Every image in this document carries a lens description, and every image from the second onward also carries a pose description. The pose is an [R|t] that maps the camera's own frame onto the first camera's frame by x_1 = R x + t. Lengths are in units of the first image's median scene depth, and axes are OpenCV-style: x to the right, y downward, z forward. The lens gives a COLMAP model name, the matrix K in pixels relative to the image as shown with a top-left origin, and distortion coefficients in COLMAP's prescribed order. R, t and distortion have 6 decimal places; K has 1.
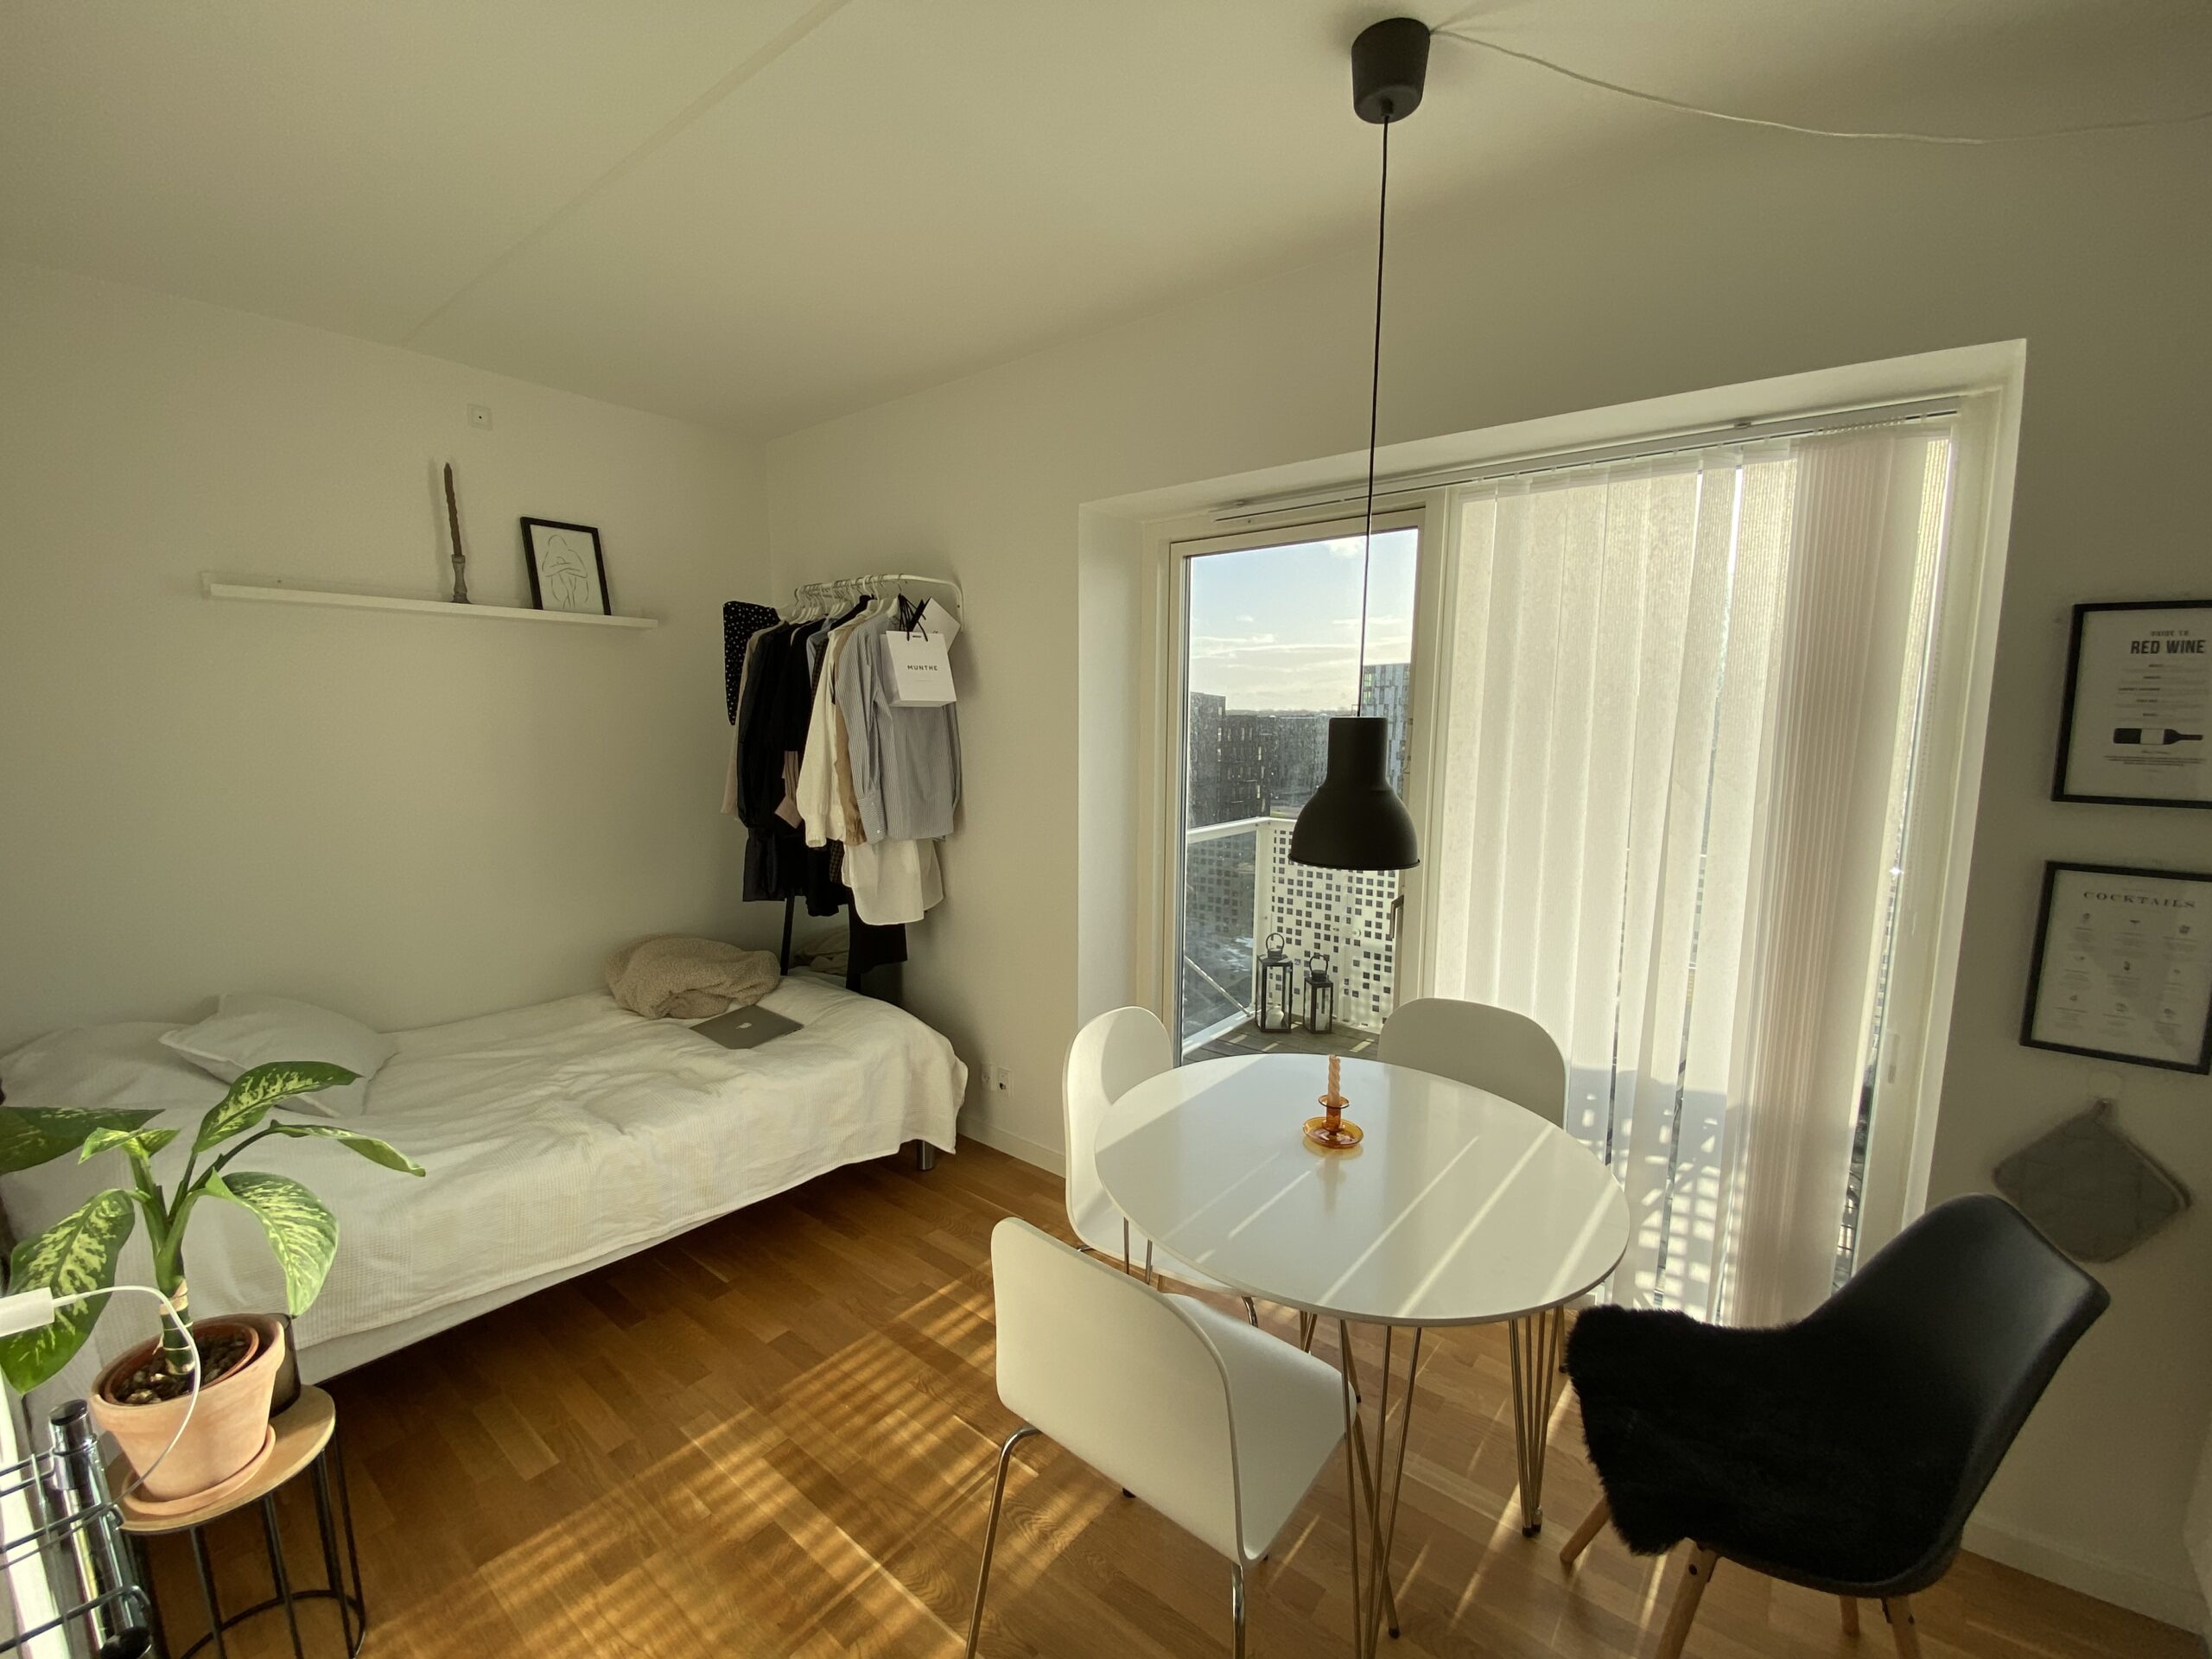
lens RADIAL K [[889.1, 0, 1101.2], [0, 889.1, 836.4], [0, 0, 1]] dist [-0.017635, -0.003948]
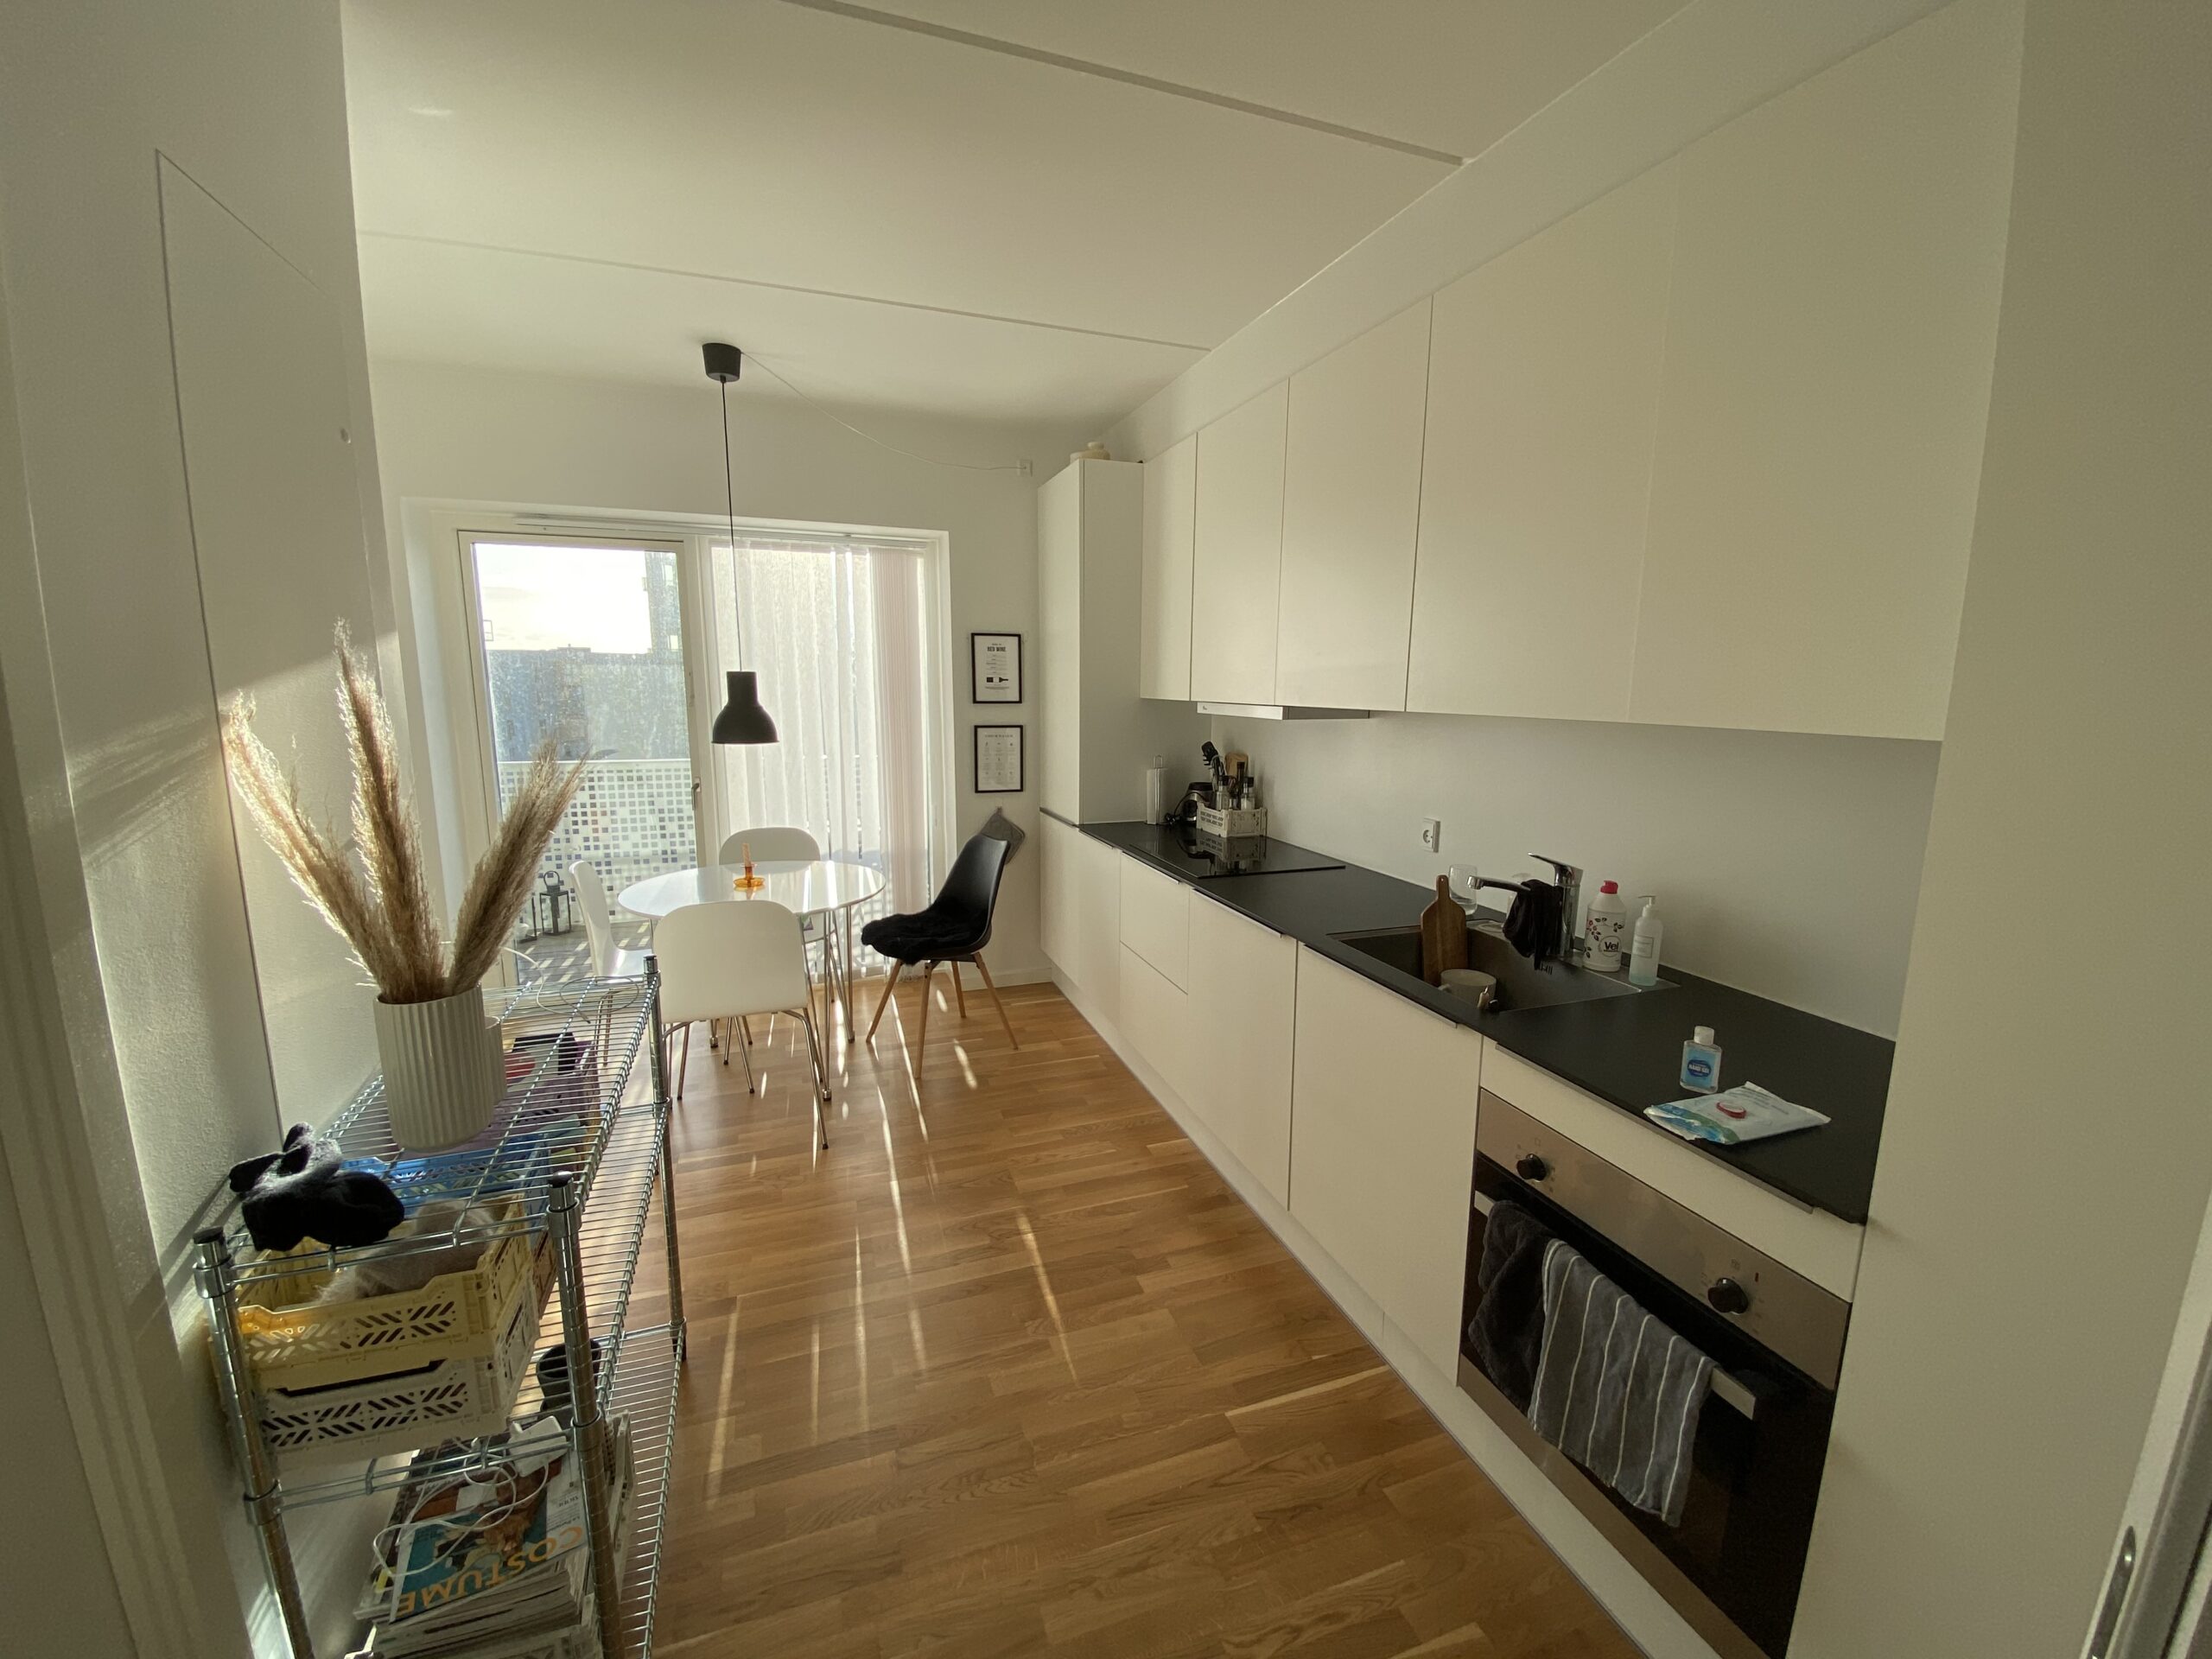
lens RADIAL K [[889.1, 0, 1114.4], [0, 889.1, 821.3], [0, 0, 1]] dist [-0.017635, -0.003948]
pose [[0.522375, -0.128106, 0.843038, -0.668766], [0.101632, 0.990957, 0.087609, 0.077403], [-0.846638, 0.039915, 0.530671, -0.528605]]
